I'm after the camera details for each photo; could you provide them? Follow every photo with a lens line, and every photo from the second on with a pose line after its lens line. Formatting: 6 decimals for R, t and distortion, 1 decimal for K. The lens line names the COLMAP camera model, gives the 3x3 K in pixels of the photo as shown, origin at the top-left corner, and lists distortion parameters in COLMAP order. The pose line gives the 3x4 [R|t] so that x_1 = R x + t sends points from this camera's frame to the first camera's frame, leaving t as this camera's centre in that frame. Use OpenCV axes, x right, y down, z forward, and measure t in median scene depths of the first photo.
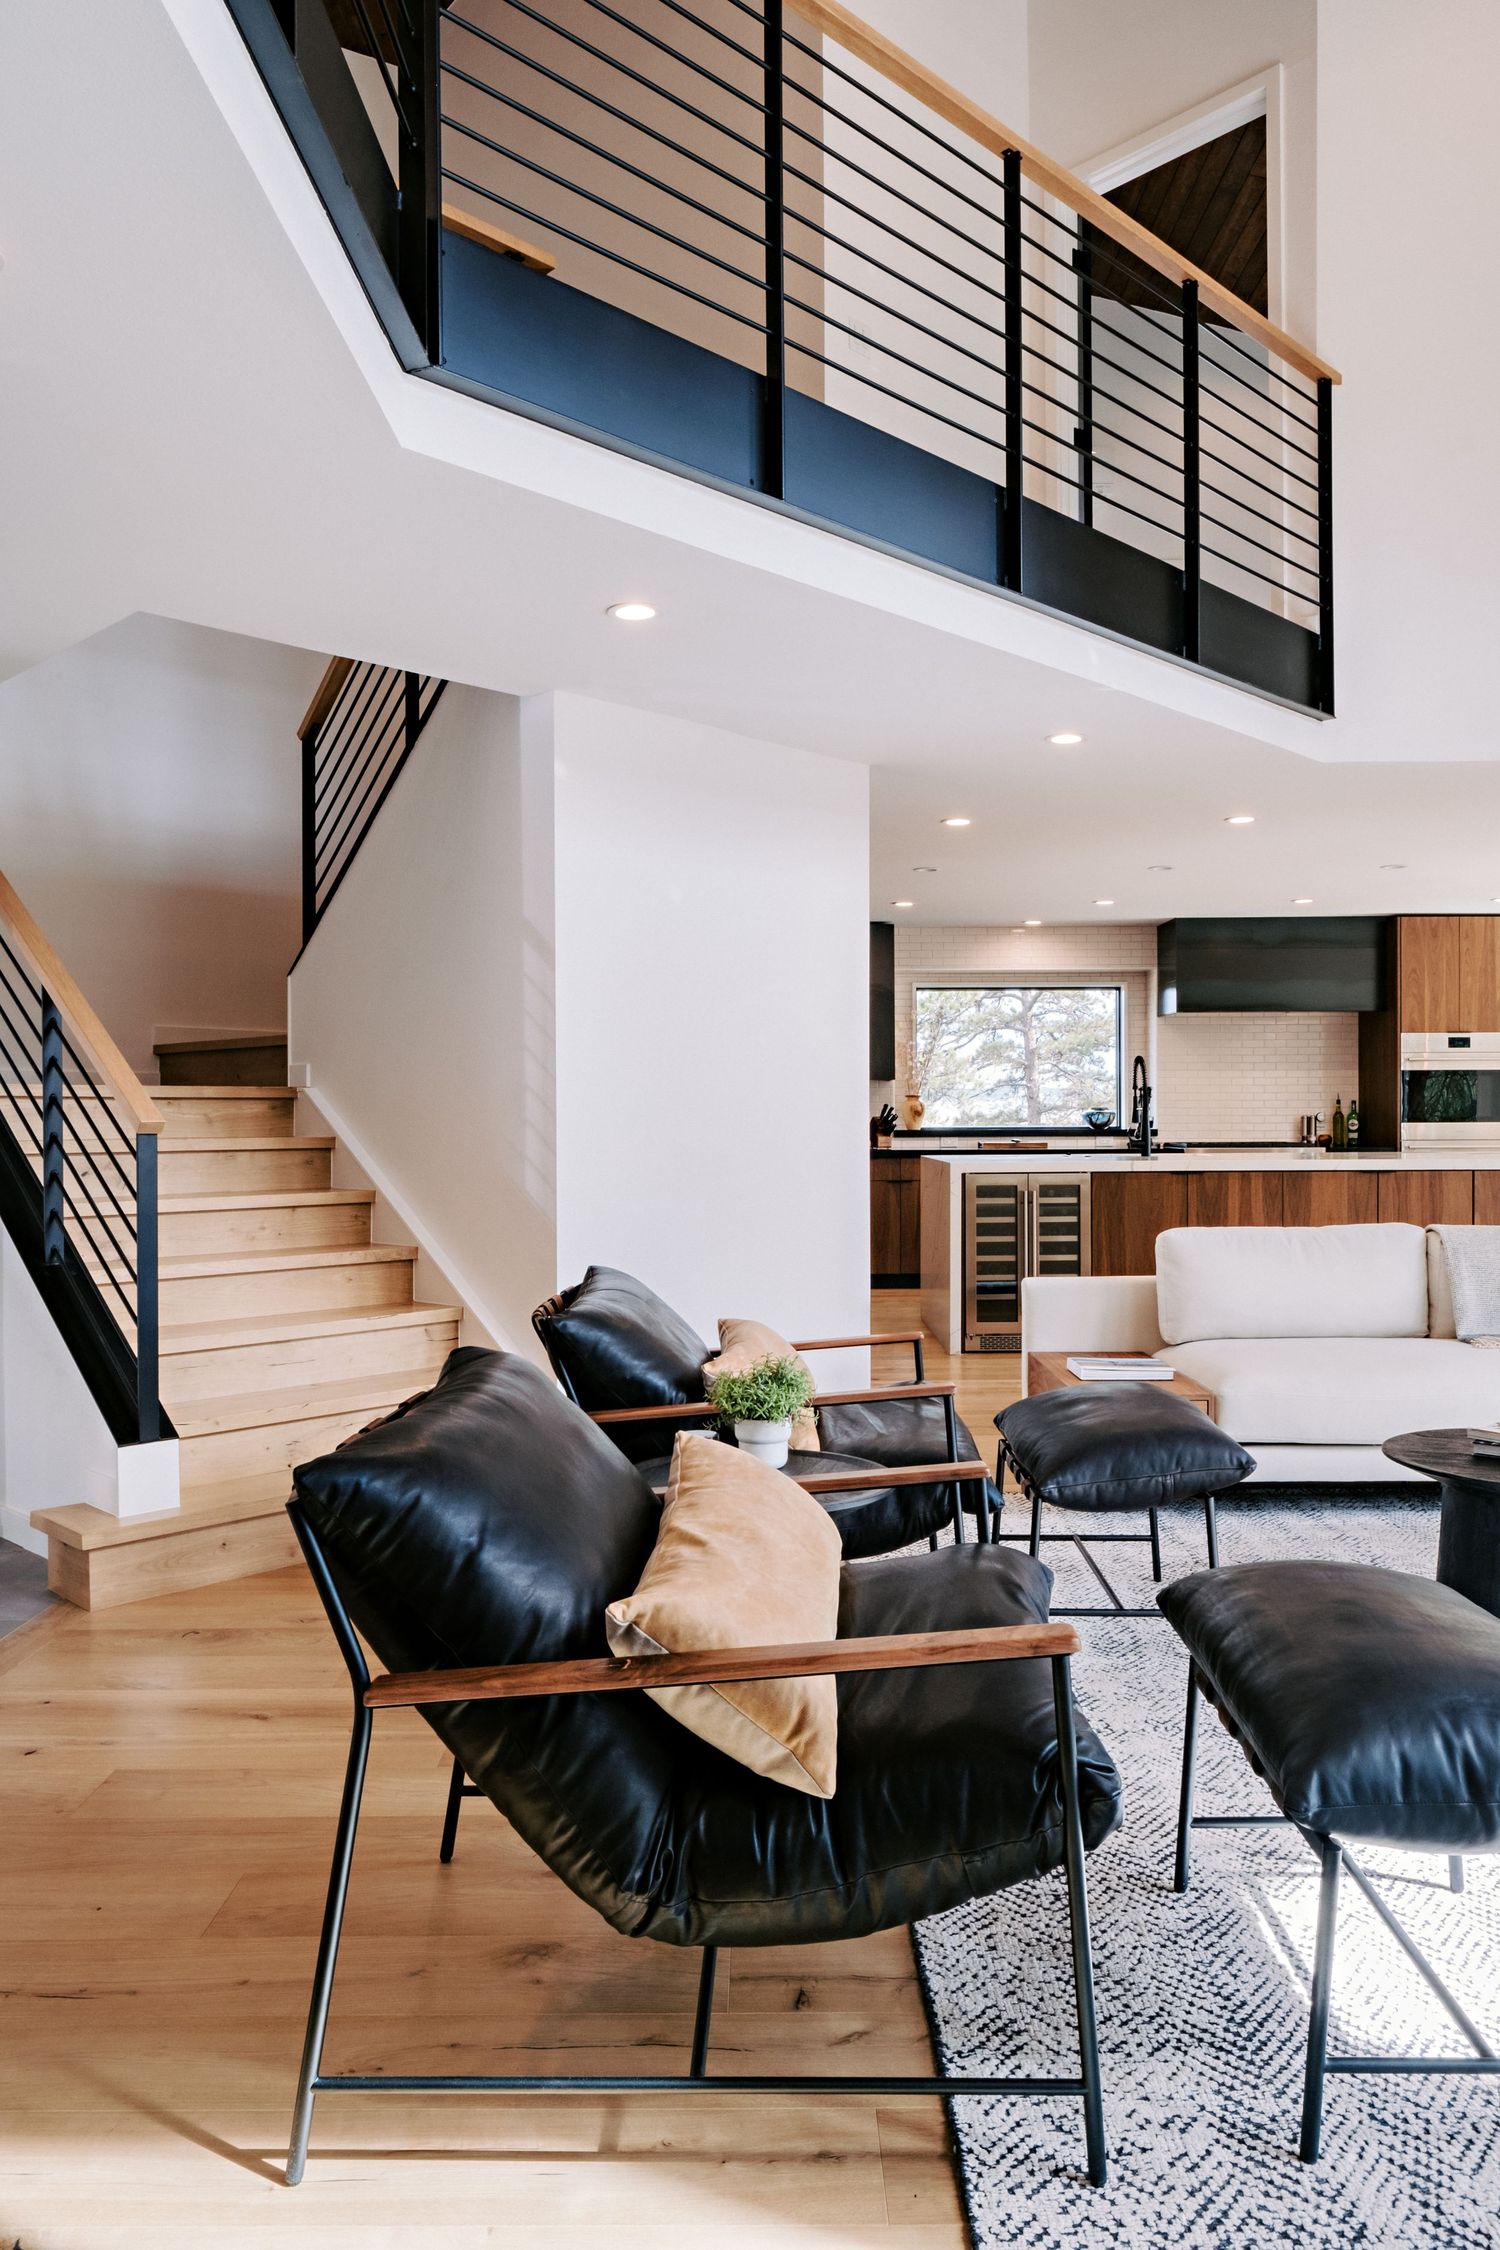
lens RADIAL K [[1584.0, 0, 781.2], [0, 1584.0, 1114.0], [0, 0, 1]] dist [0.008000, 0.007583]
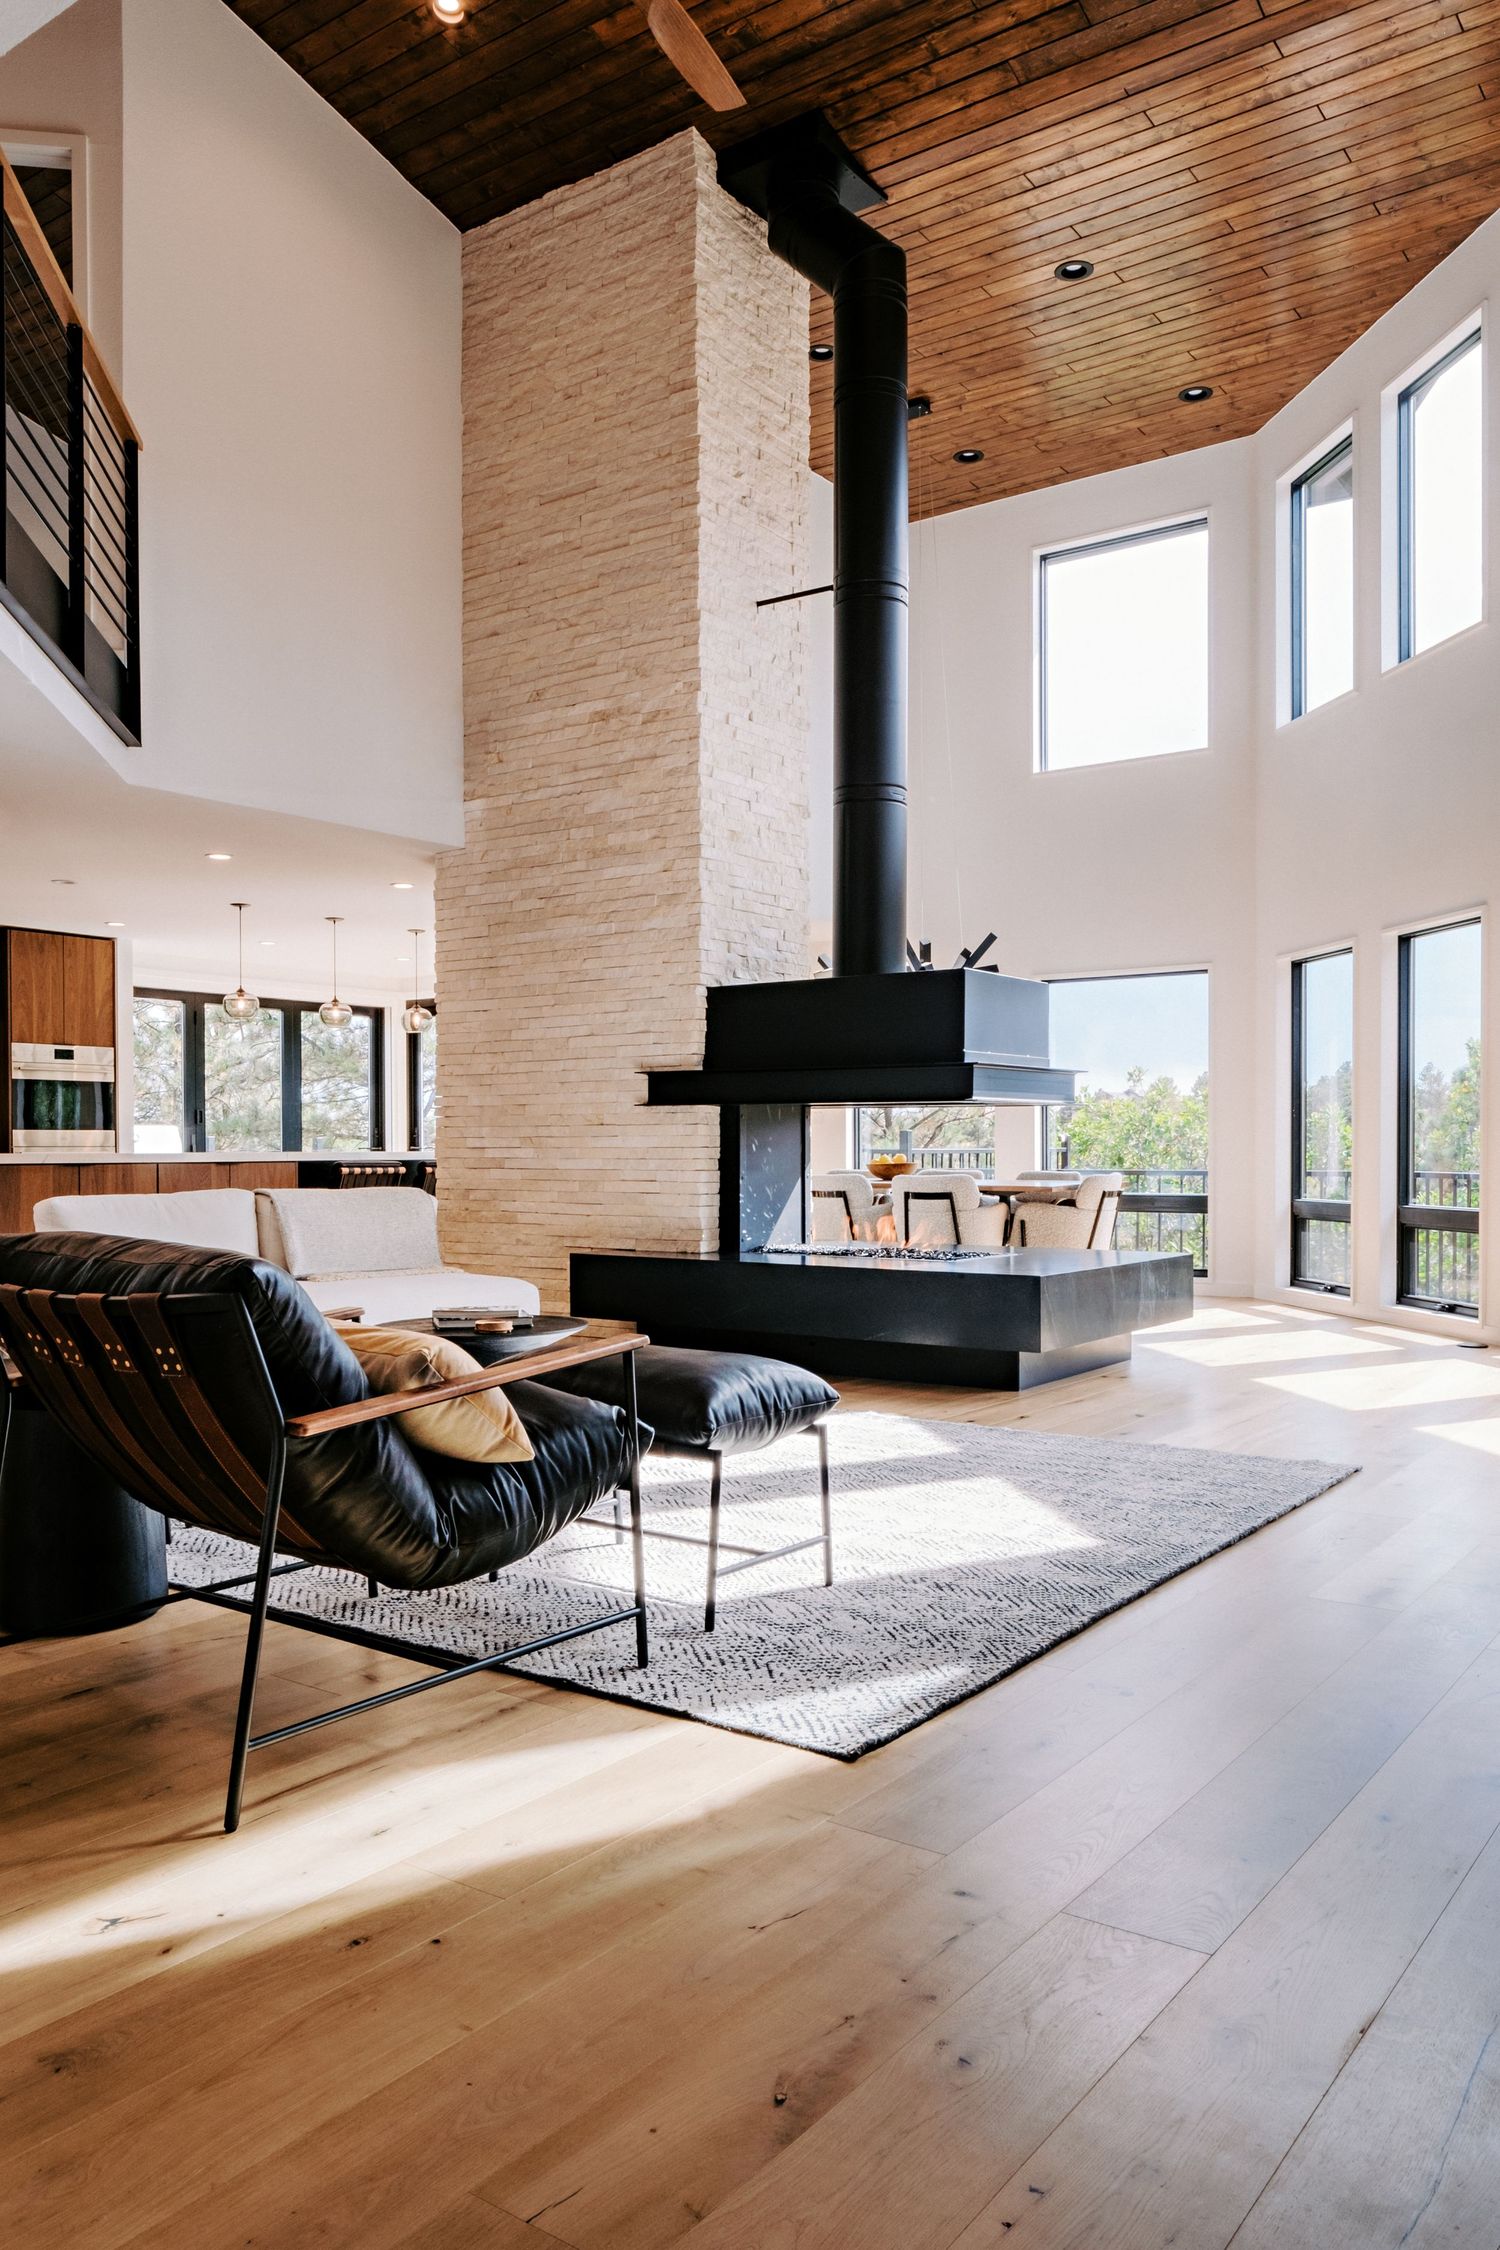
lens RADIAL K [[1584.0, 0, 781.2], [0, 1584.0, 1114.0], [0, 0, 1]] dist [0.008000, 0.007583]
pose [[0.603644, 0.017704, 0.797057, -0.123192], [-0.002178, 0.999786, -0.020558, 0.014867], [-0.797251, 0.010674, 0.603554, -0.014631]]
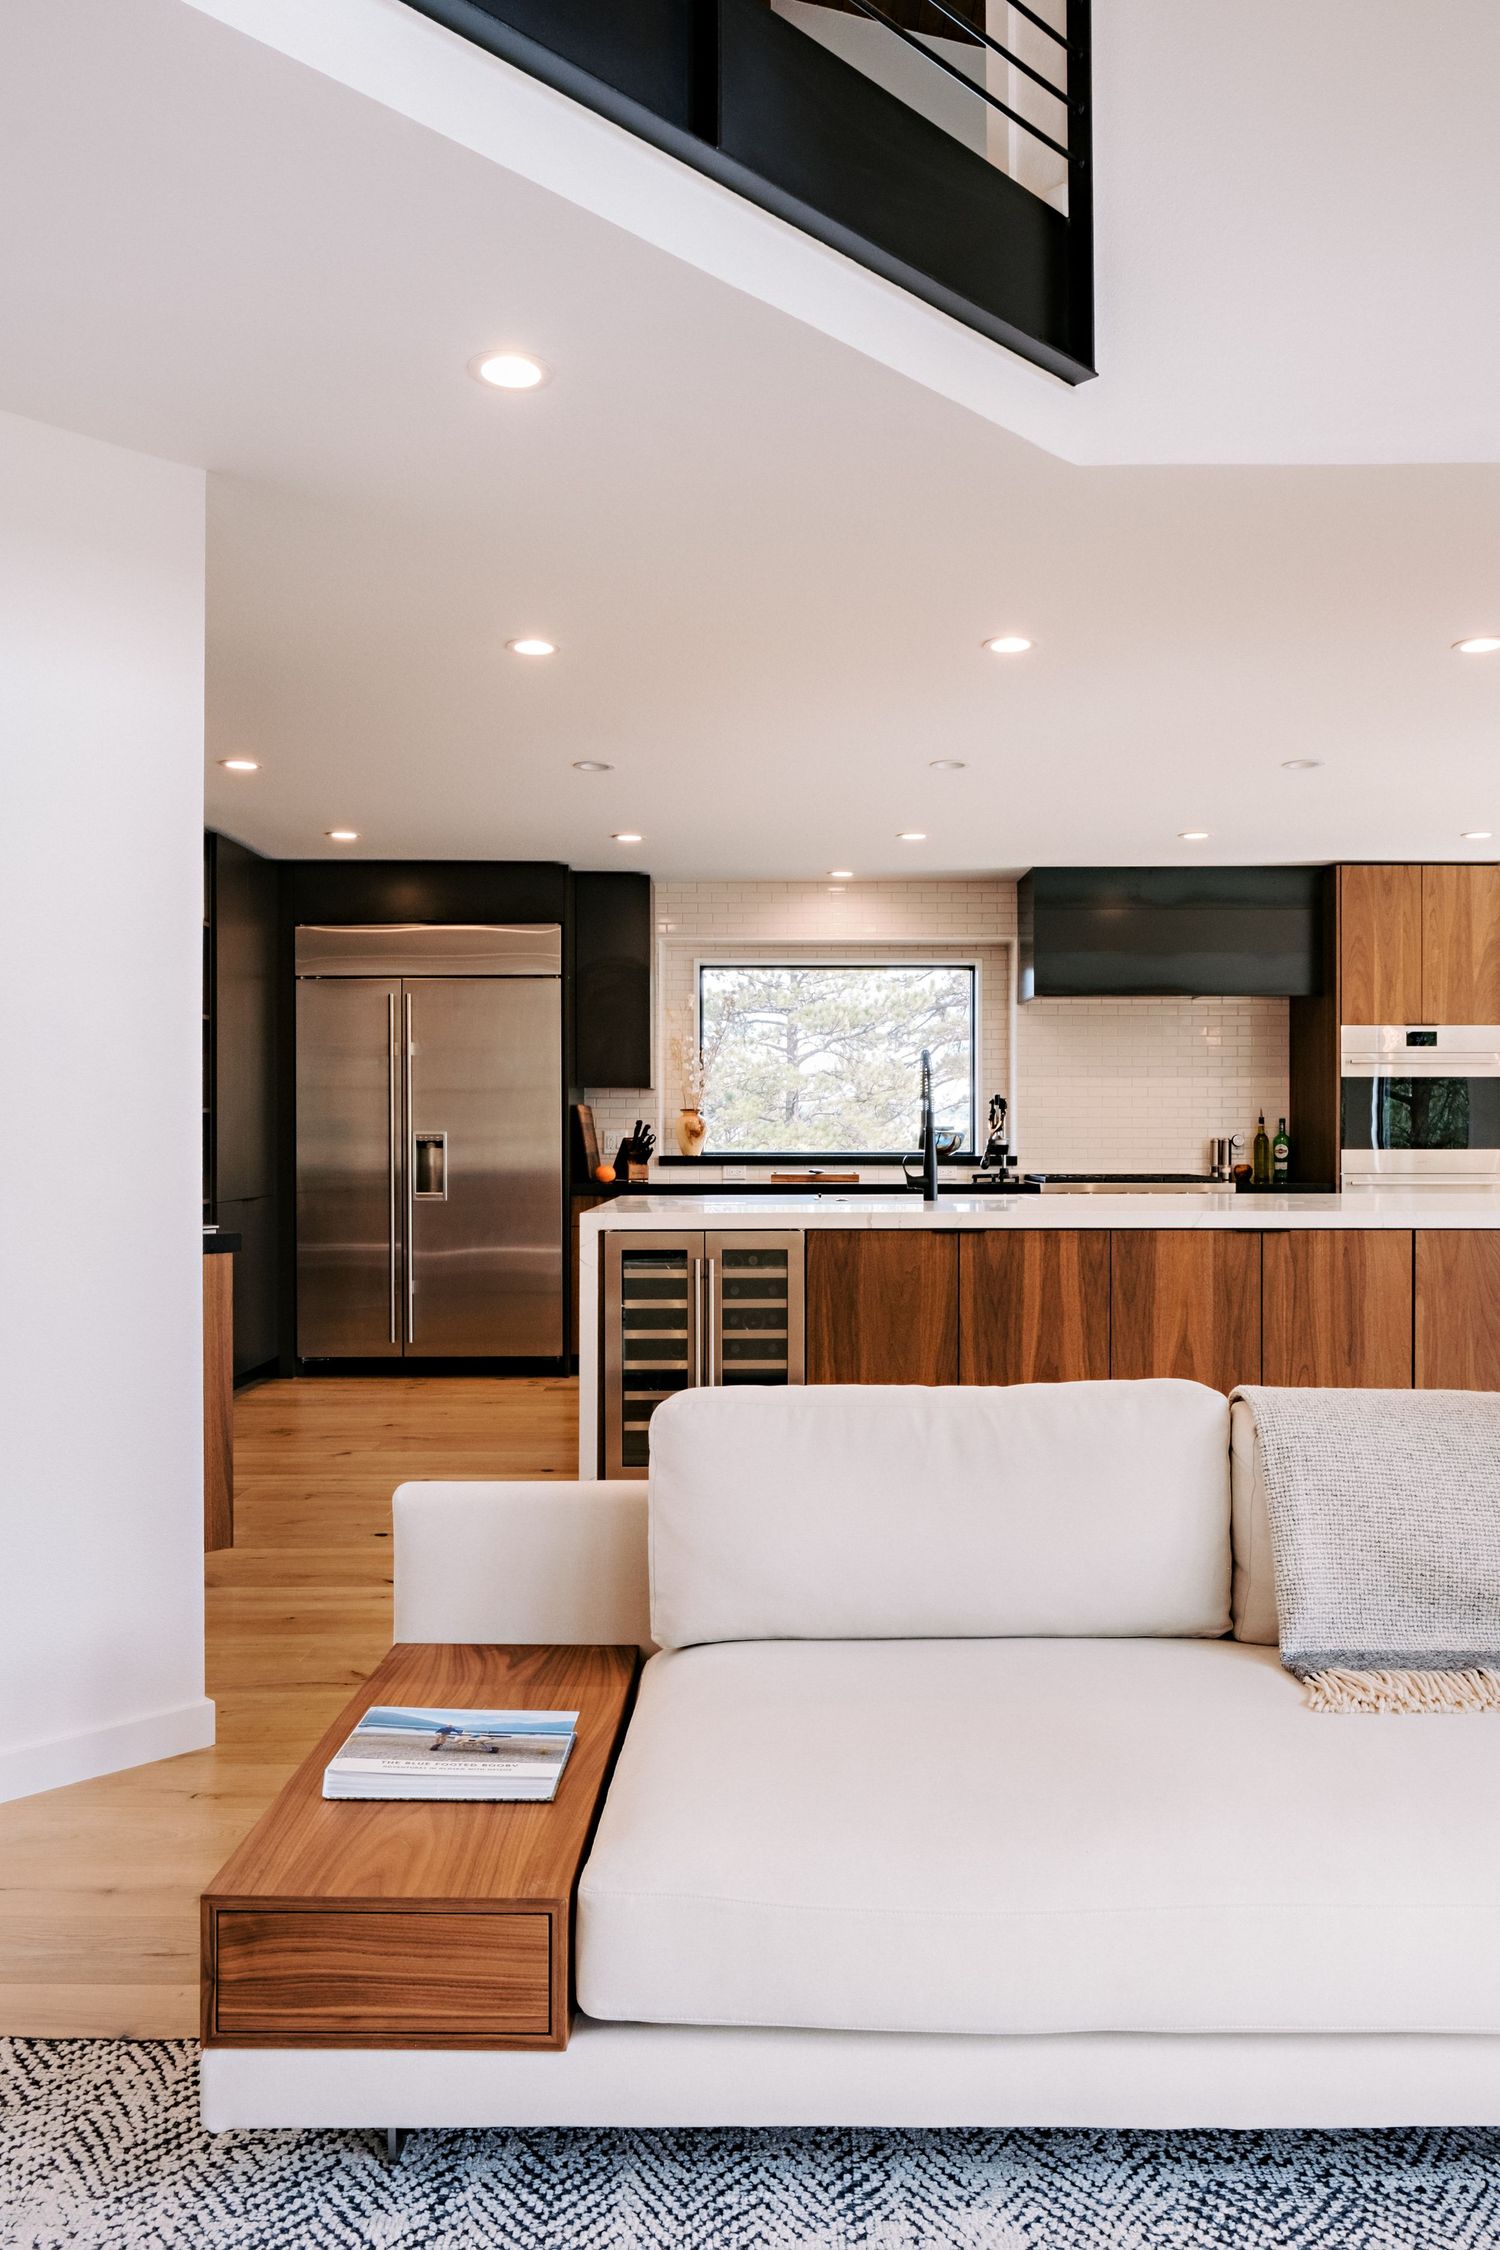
lens RADIAL K [[1747.8, 0, 674.3], [0, 1747.8, 1118.5], [0, 0, 1]] dist [-0.016432, 0.003614]
pose [[0.999768, 0.005044, -0.020926, 0.103466], [-0.005204, 0.999958, -0.007609, -0.001093], [0.020886, 0.007716, 0.999752, 0.199236]]
